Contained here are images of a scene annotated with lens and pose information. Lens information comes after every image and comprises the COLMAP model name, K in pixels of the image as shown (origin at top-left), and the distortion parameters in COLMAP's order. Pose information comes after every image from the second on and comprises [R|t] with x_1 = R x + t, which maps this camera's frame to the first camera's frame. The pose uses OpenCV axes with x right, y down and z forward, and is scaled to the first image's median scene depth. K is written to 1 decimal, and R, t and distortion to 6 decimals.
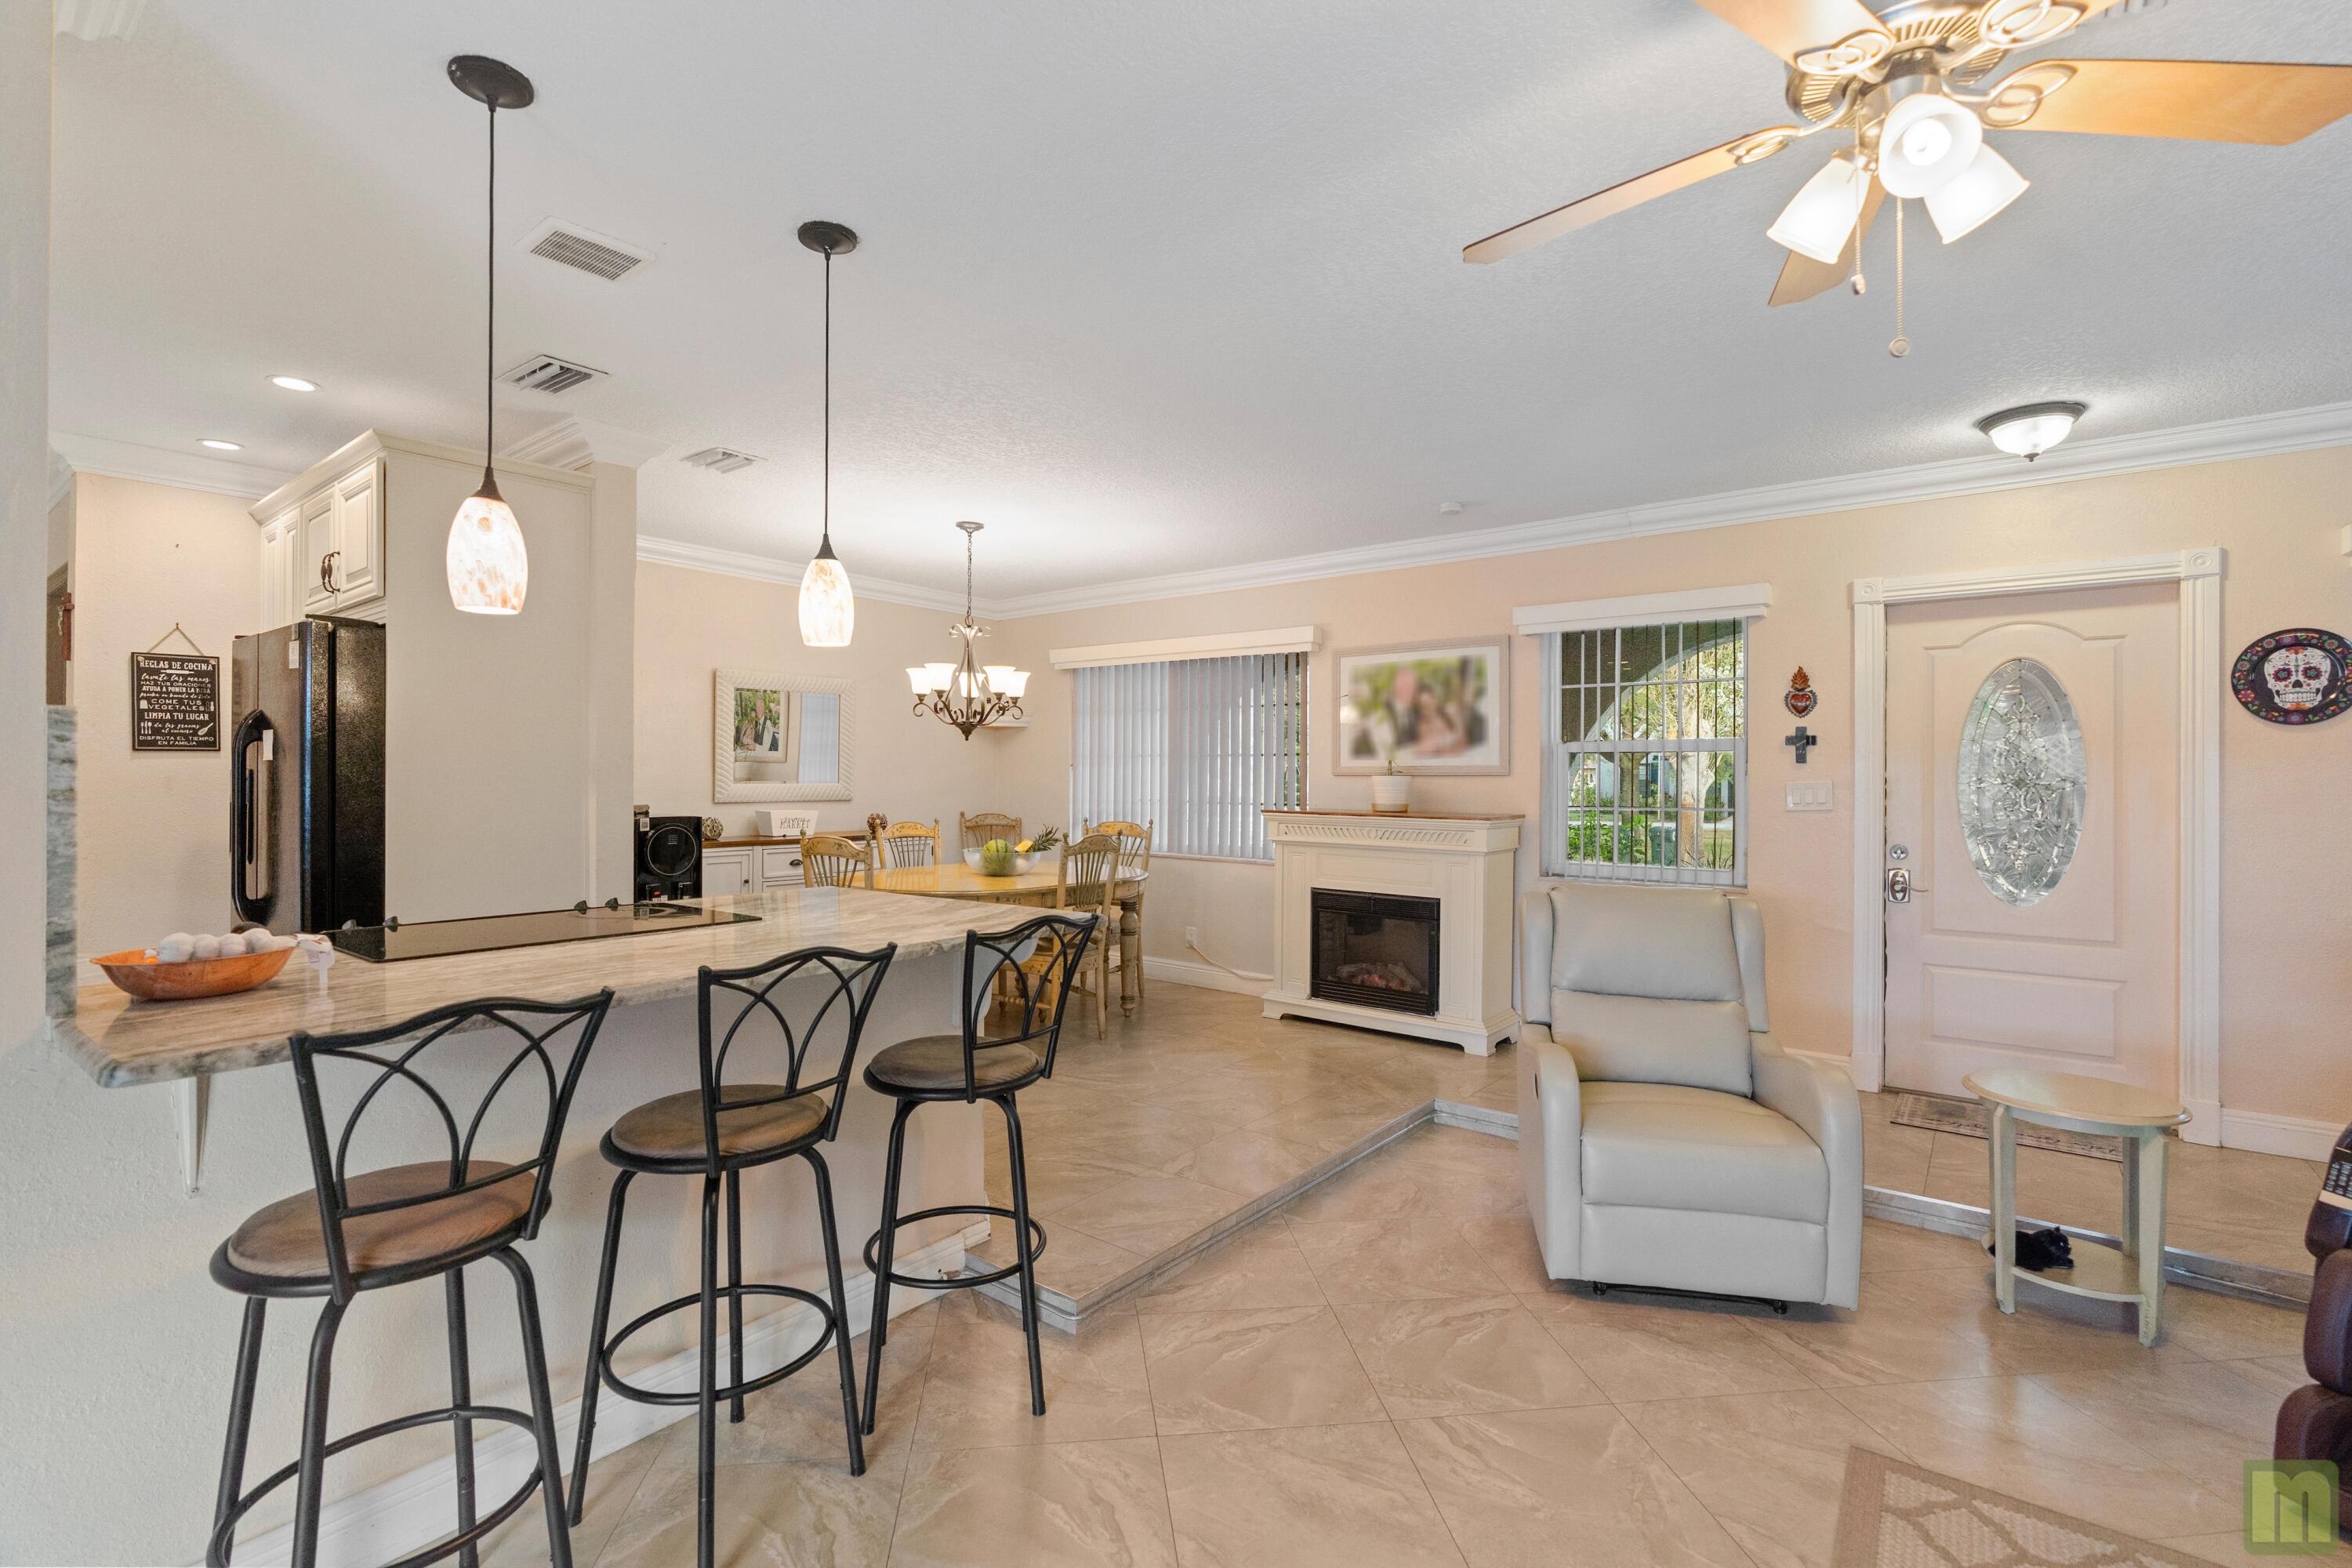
lens RADIAL K [[1071.6, 0, 1167.1], [0, 1071.6, 772.2], [0, 0, 1]] dist [-0.002293, -0.000470]
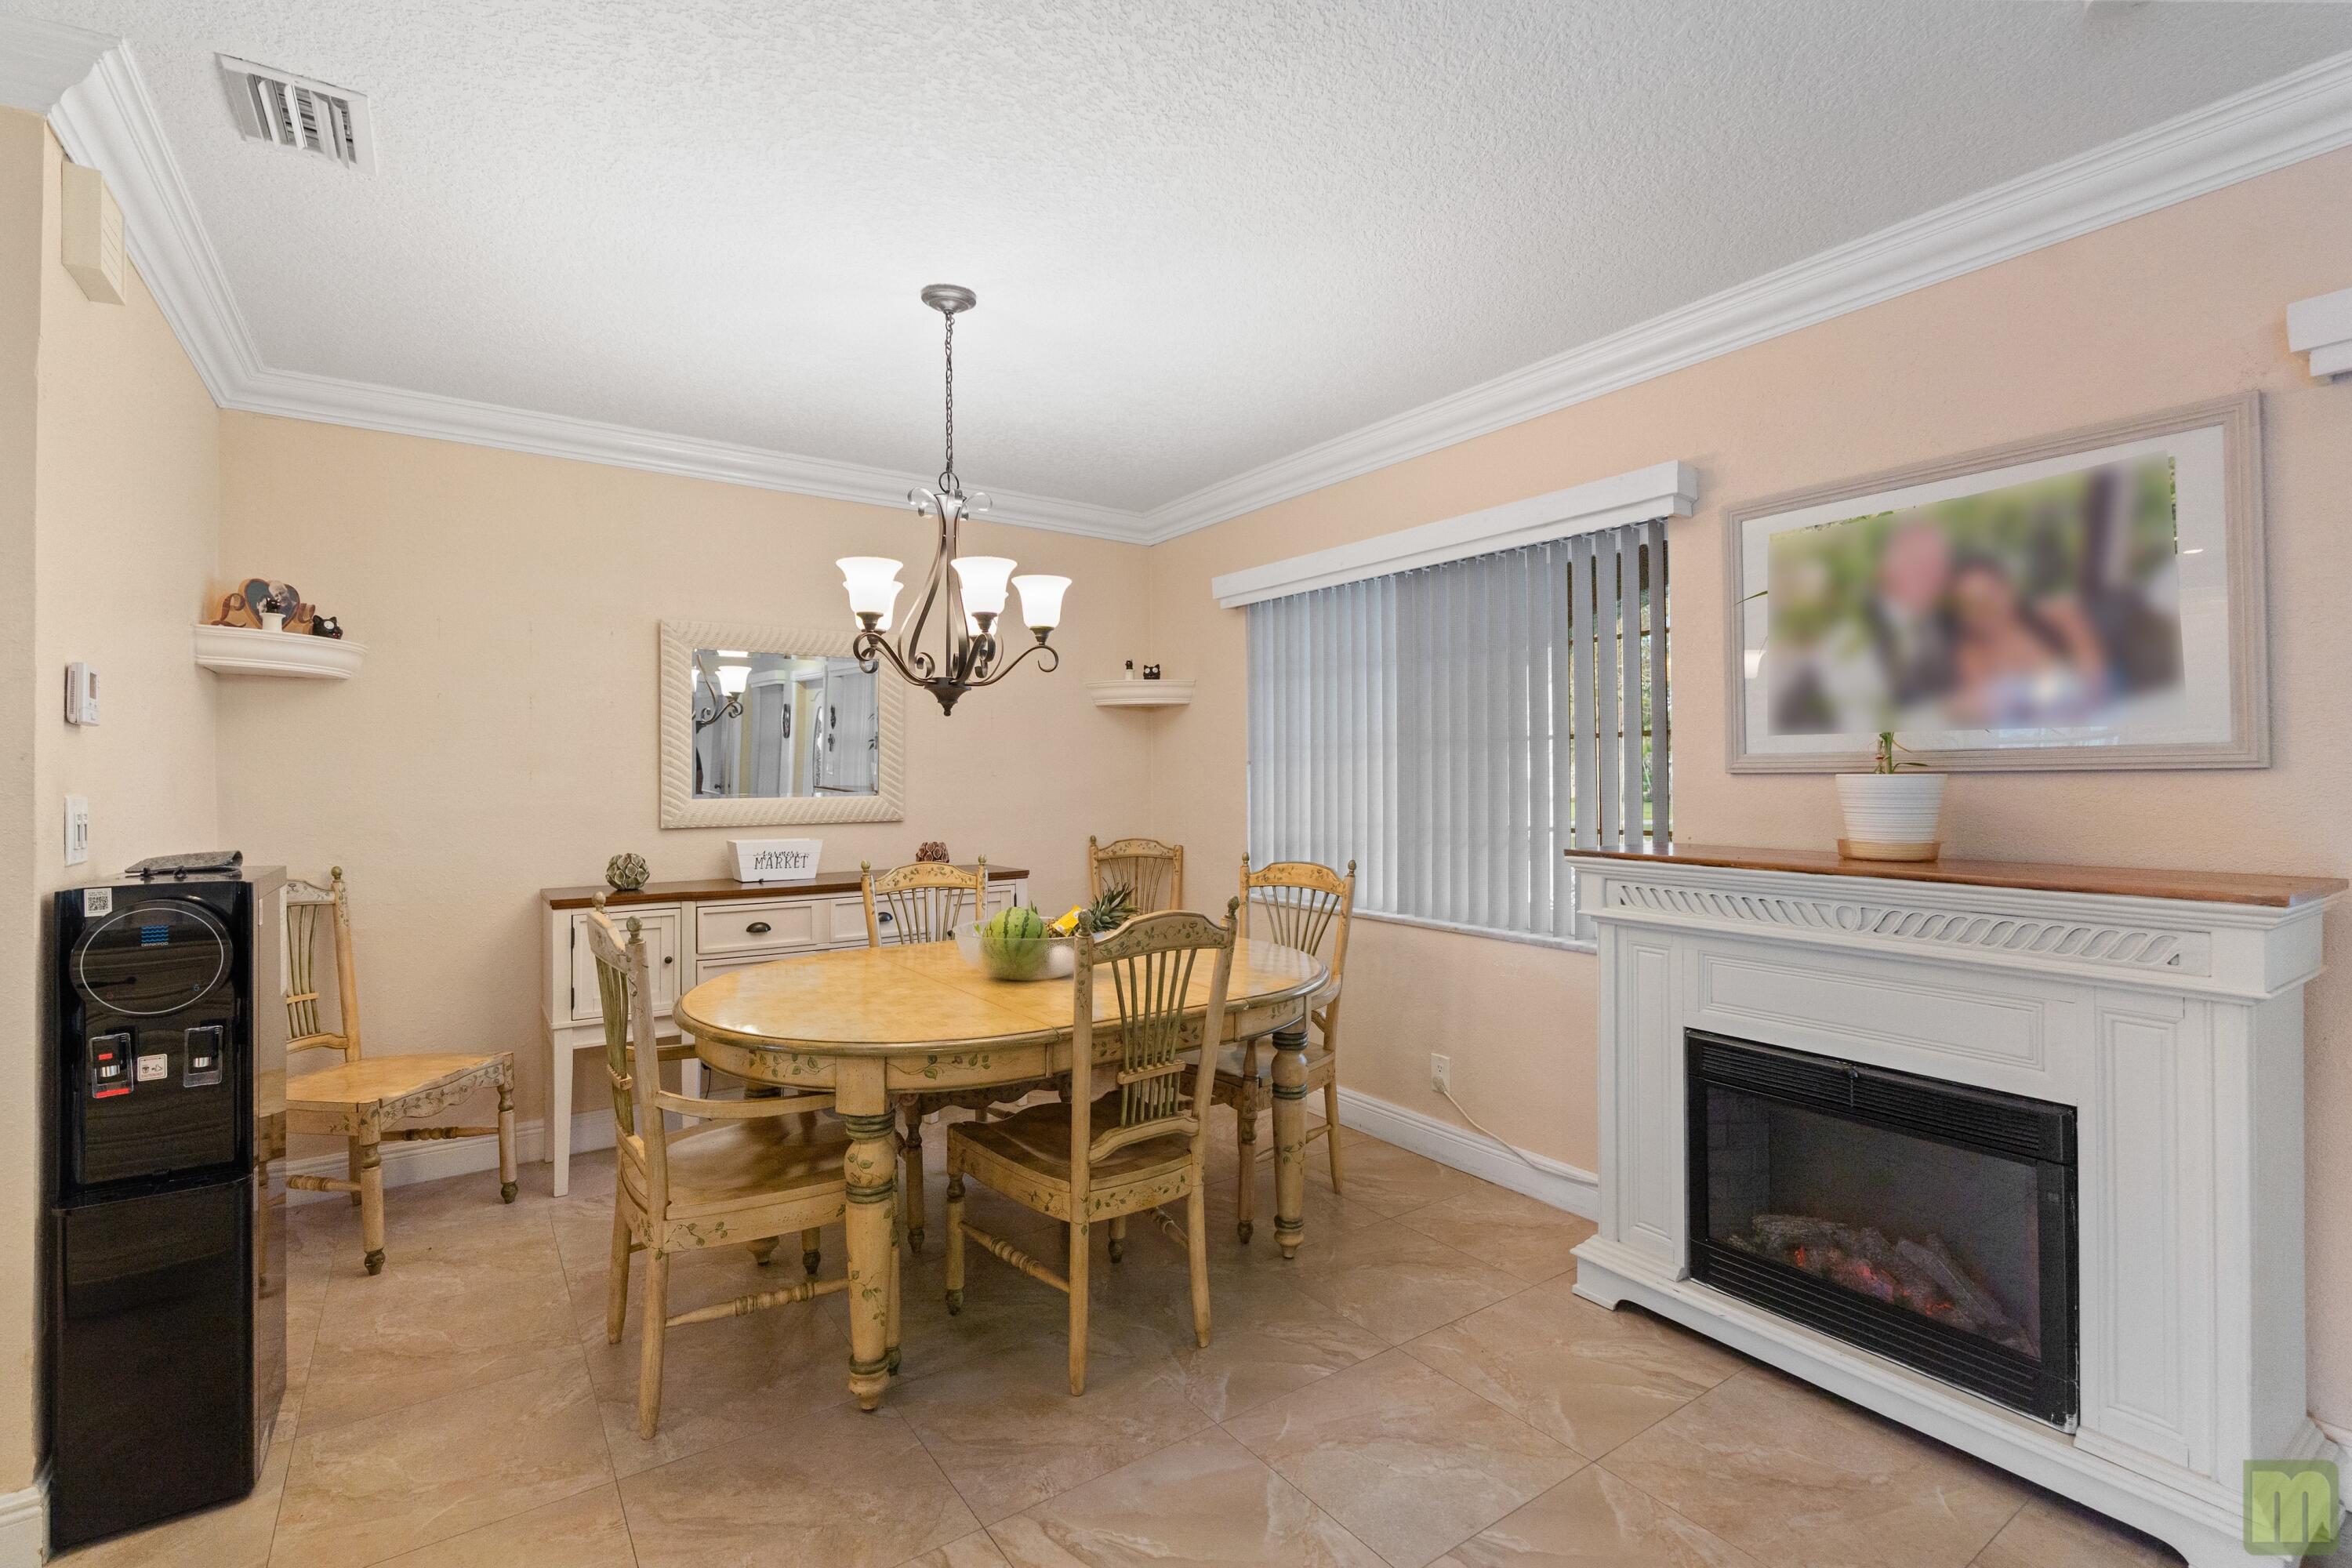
lens RADIAL K [[1071.6, 0, 1167.1], [0, 1071.6, 772.2], [0, 0, 1]] dist [-0.002293, -0.000470]
pose [[0.955579, -0.013185, -0.294440, 0.060769], [0.012961, 0.999912, -0.002714, 0.000300], [0.294450, -0.001223, 0.955666, 0.508171]]
